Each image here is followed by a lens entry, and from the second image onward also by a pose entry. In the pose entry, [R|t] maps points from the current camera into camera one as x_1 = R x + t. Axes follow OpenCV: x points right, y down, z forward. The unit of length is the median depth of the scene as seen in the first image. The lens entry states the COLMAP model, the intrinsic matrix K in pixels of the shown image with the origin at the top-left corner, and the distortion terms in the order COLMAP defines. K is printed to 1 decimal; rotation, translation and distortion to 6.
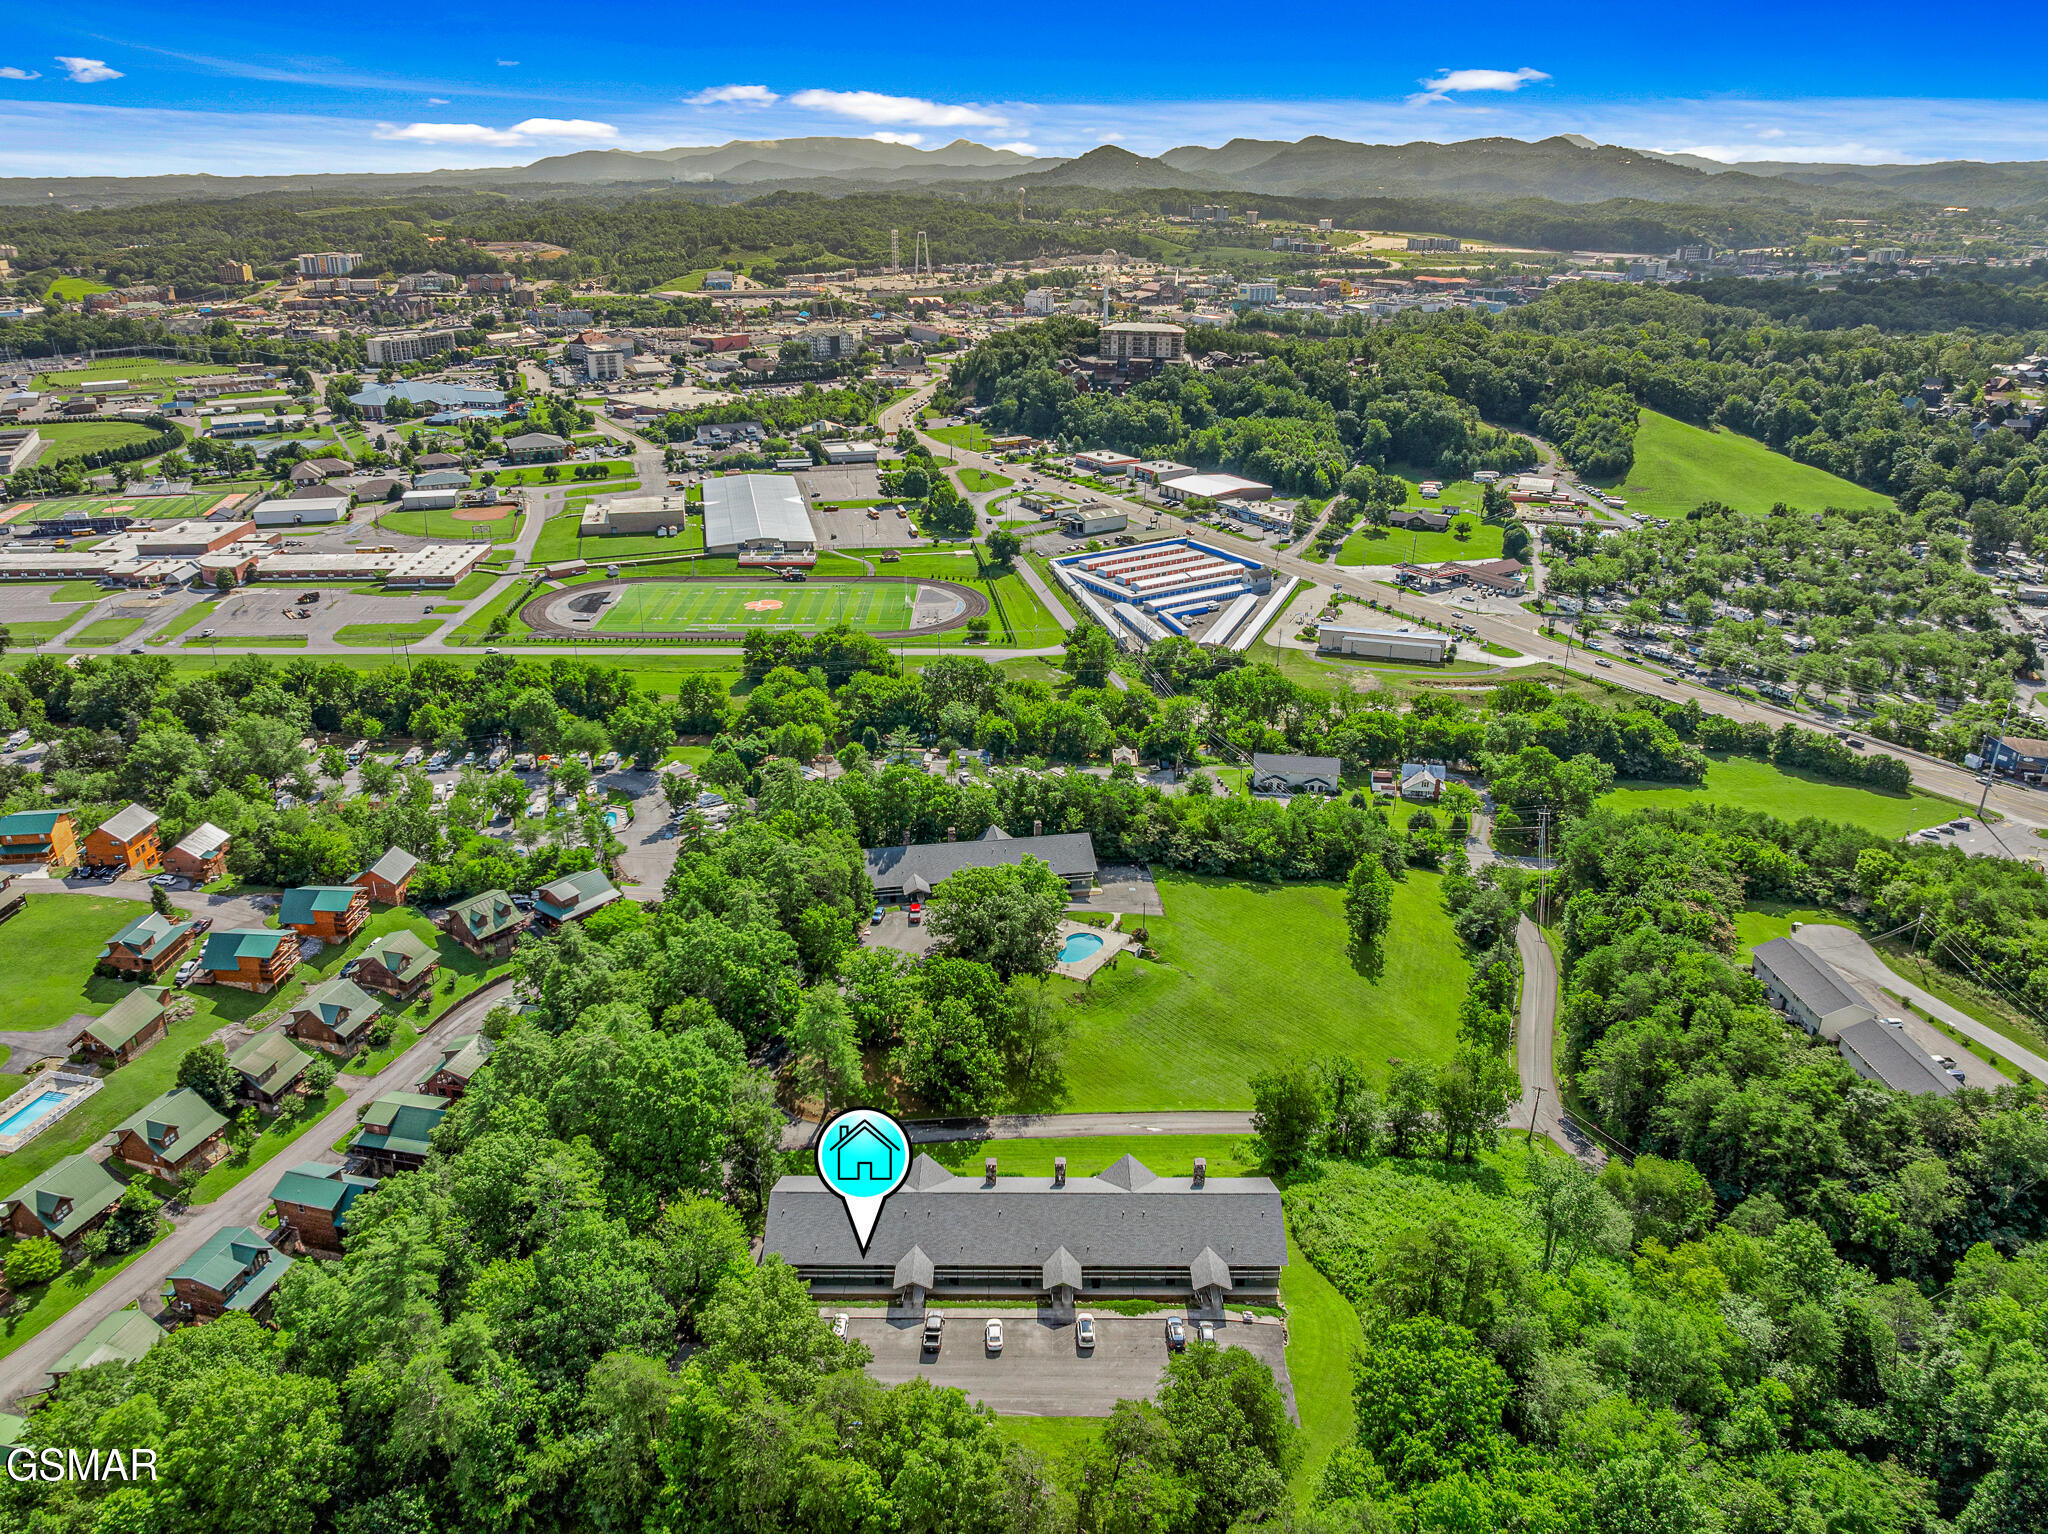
lens RADIAL K [[1473.9, 0, 1024.0], [0, 1473.9, 767.0], [0, 0, 1]] dist [-0.039408, -0.007971]
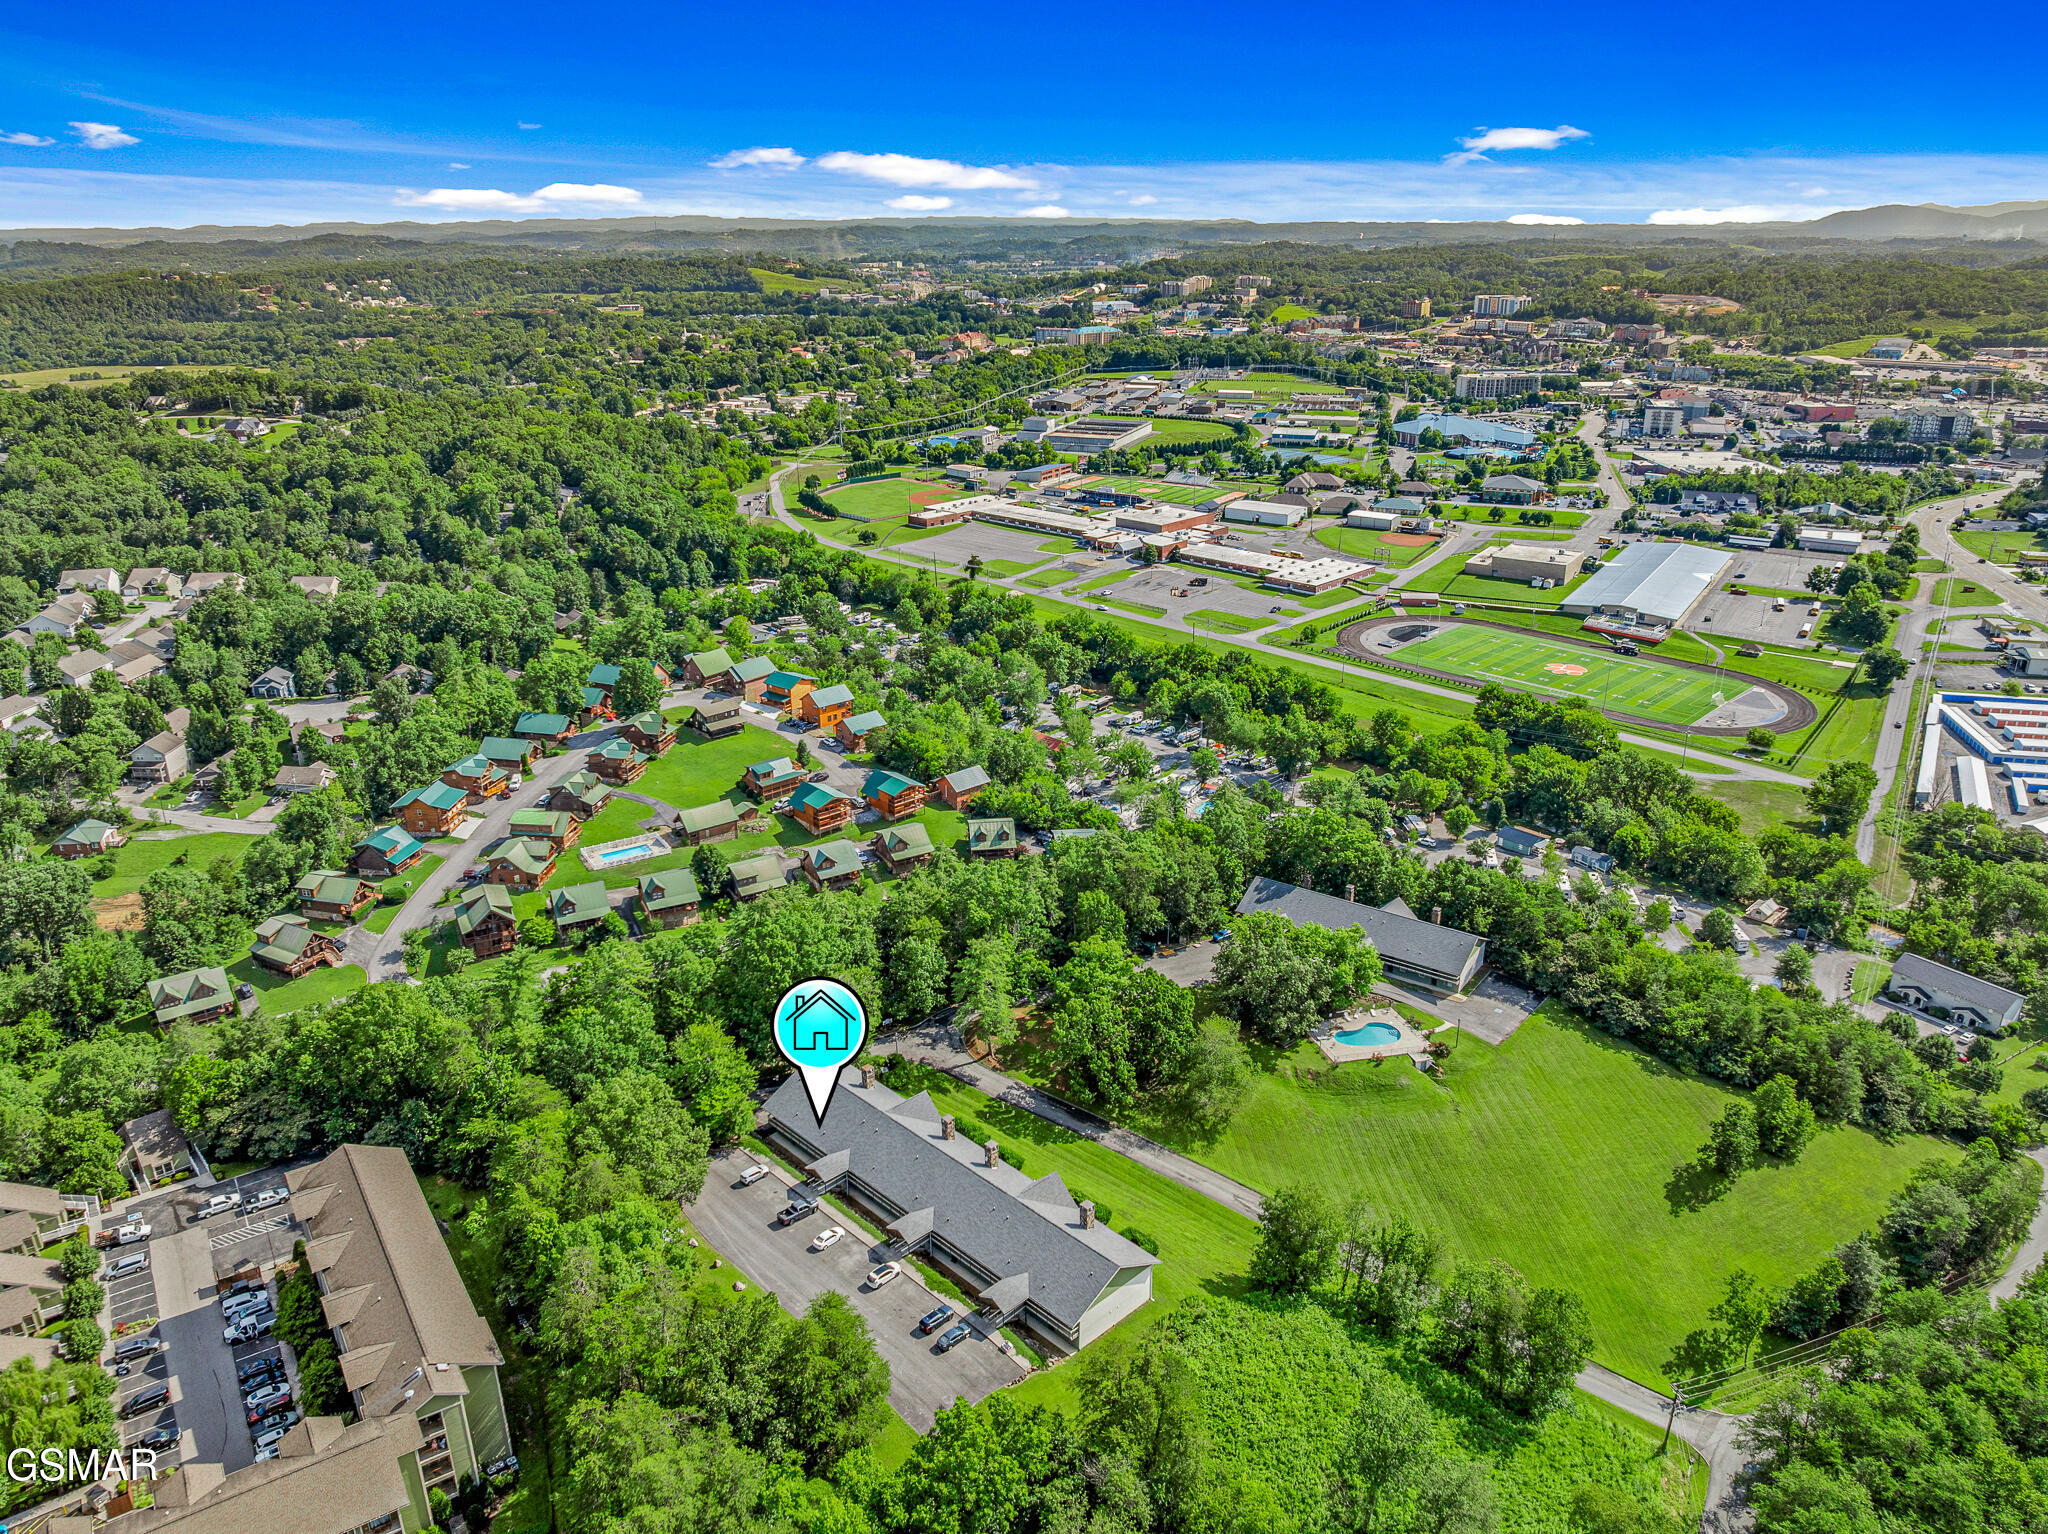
lens RADIAL K [[1451.2, 0, 1012.3], [0, 1451.2, 764.1], [0, 0, 1]] dist [-0.033186, -0.012705]
pose [[0.692403, 0.248383, -0.677410, 0.208933], [-0.267482, 0.960342, 0.078722, -0.025369], [0.670099, 0.126688, 0.731381, 0.066588]]
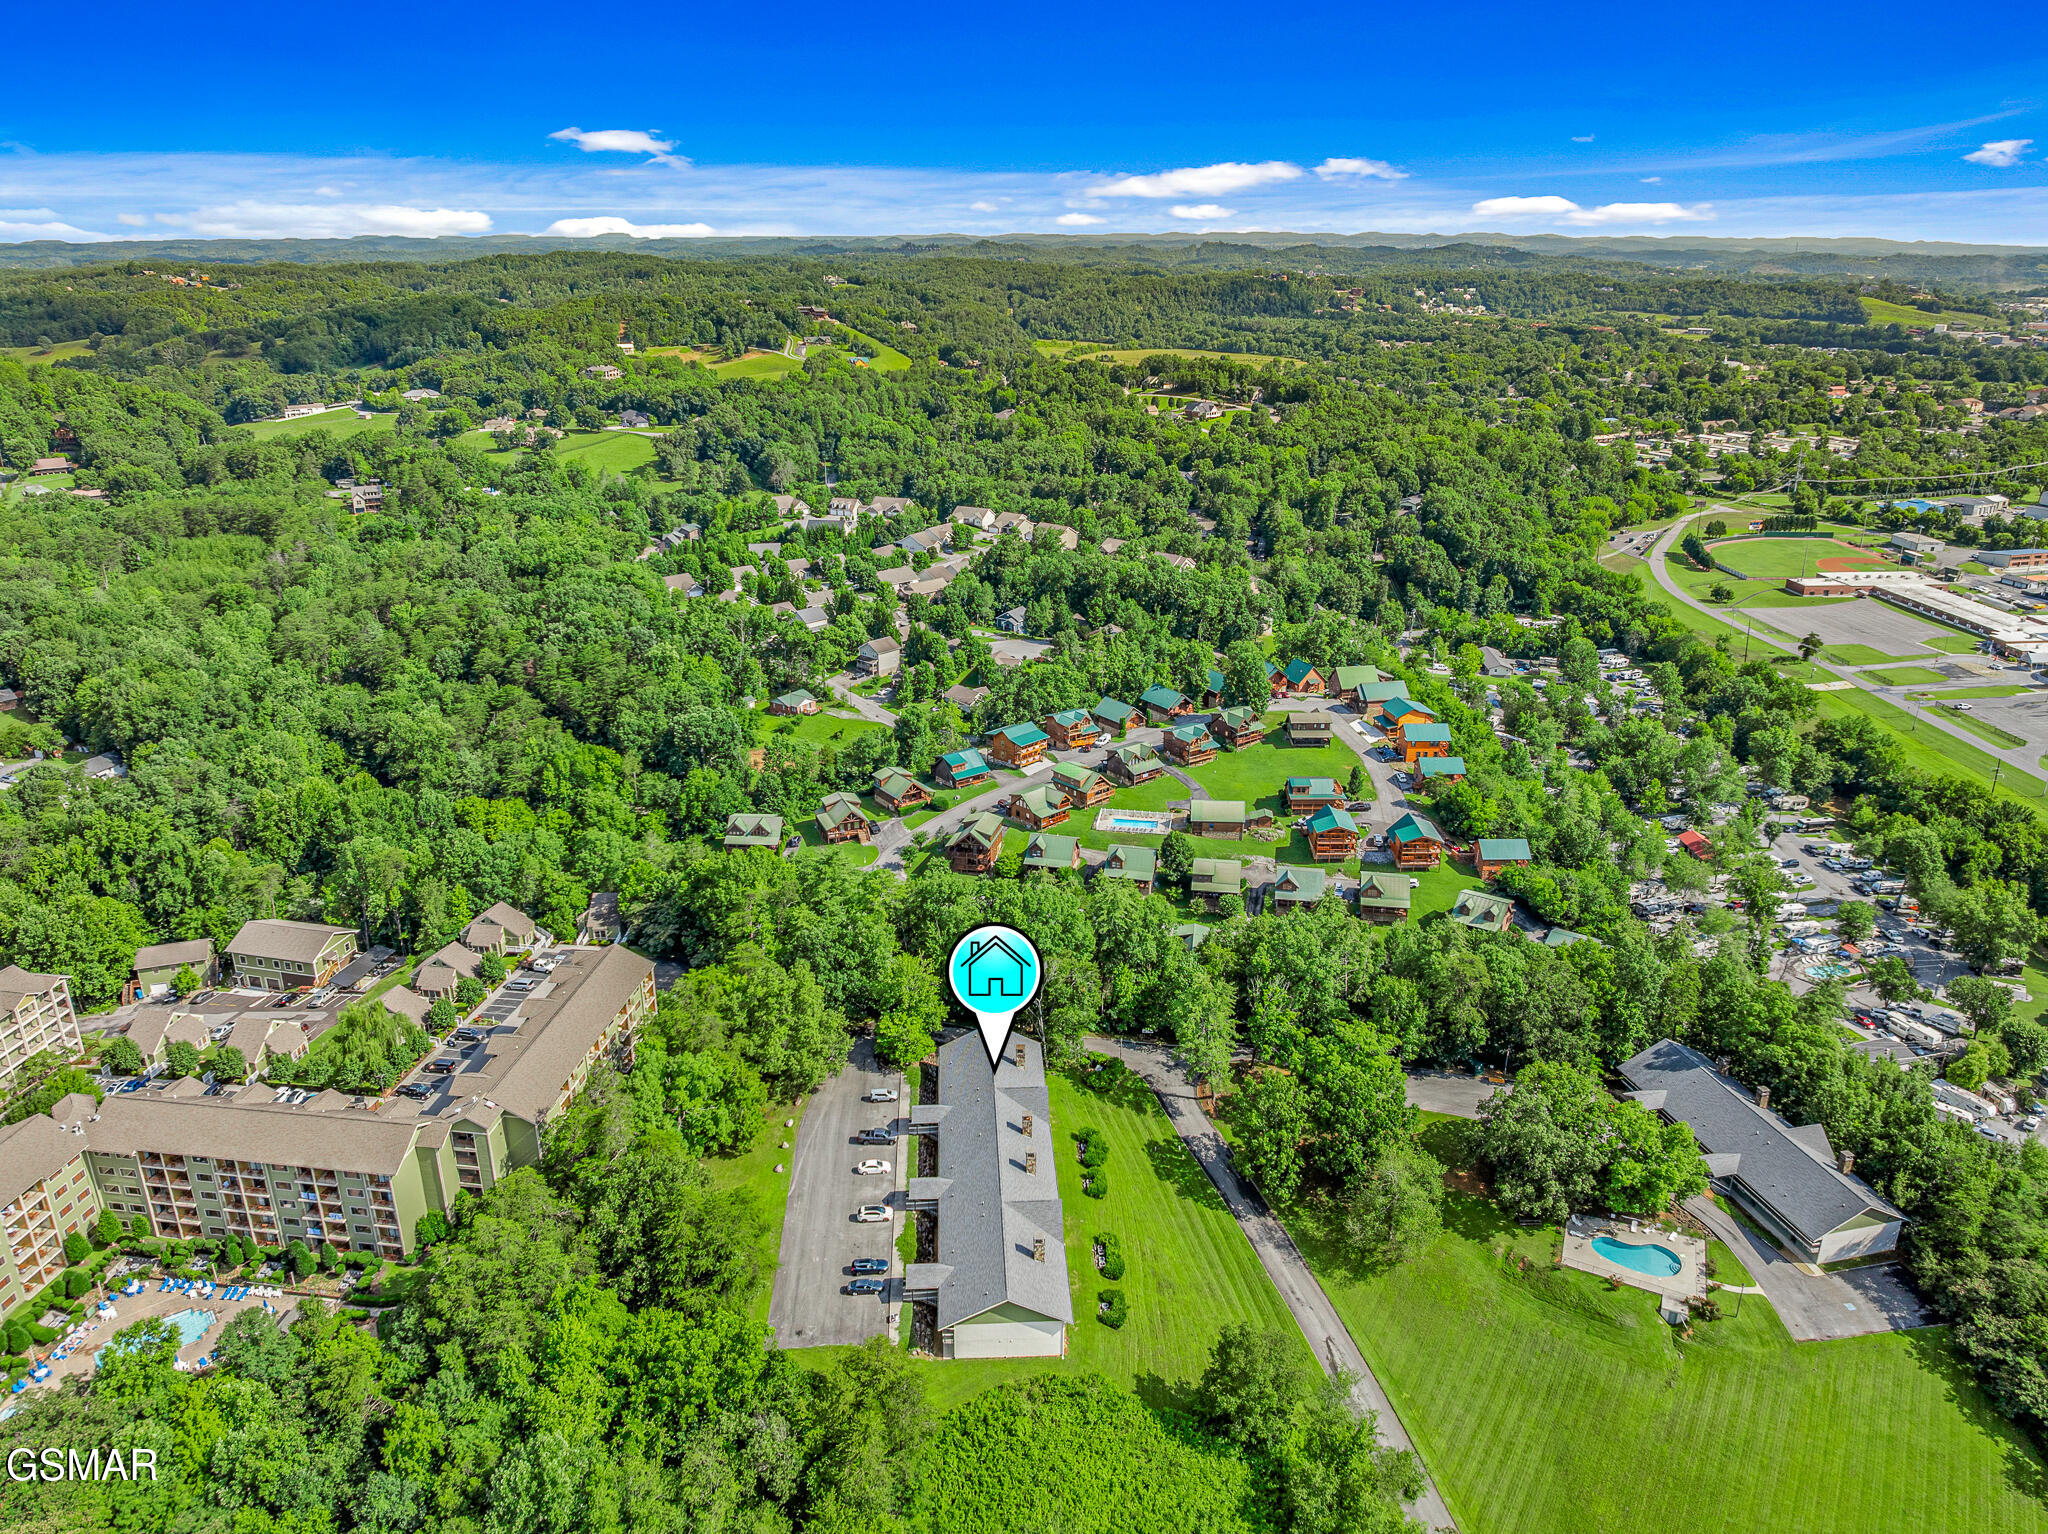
lens RADIAL K [[1451.2, 0, 1012.3], [0, 1451.2, 764.1], [0, 0, 1]] dist [-0.033186, -0.012705]
pose [[0.044420, 0.340870, -0.939061, 0.282483], [-0.382069, 0.874325, 0.299298, -0.087986], [0.923065, 0.345492, 0.169073, 0.222562]]
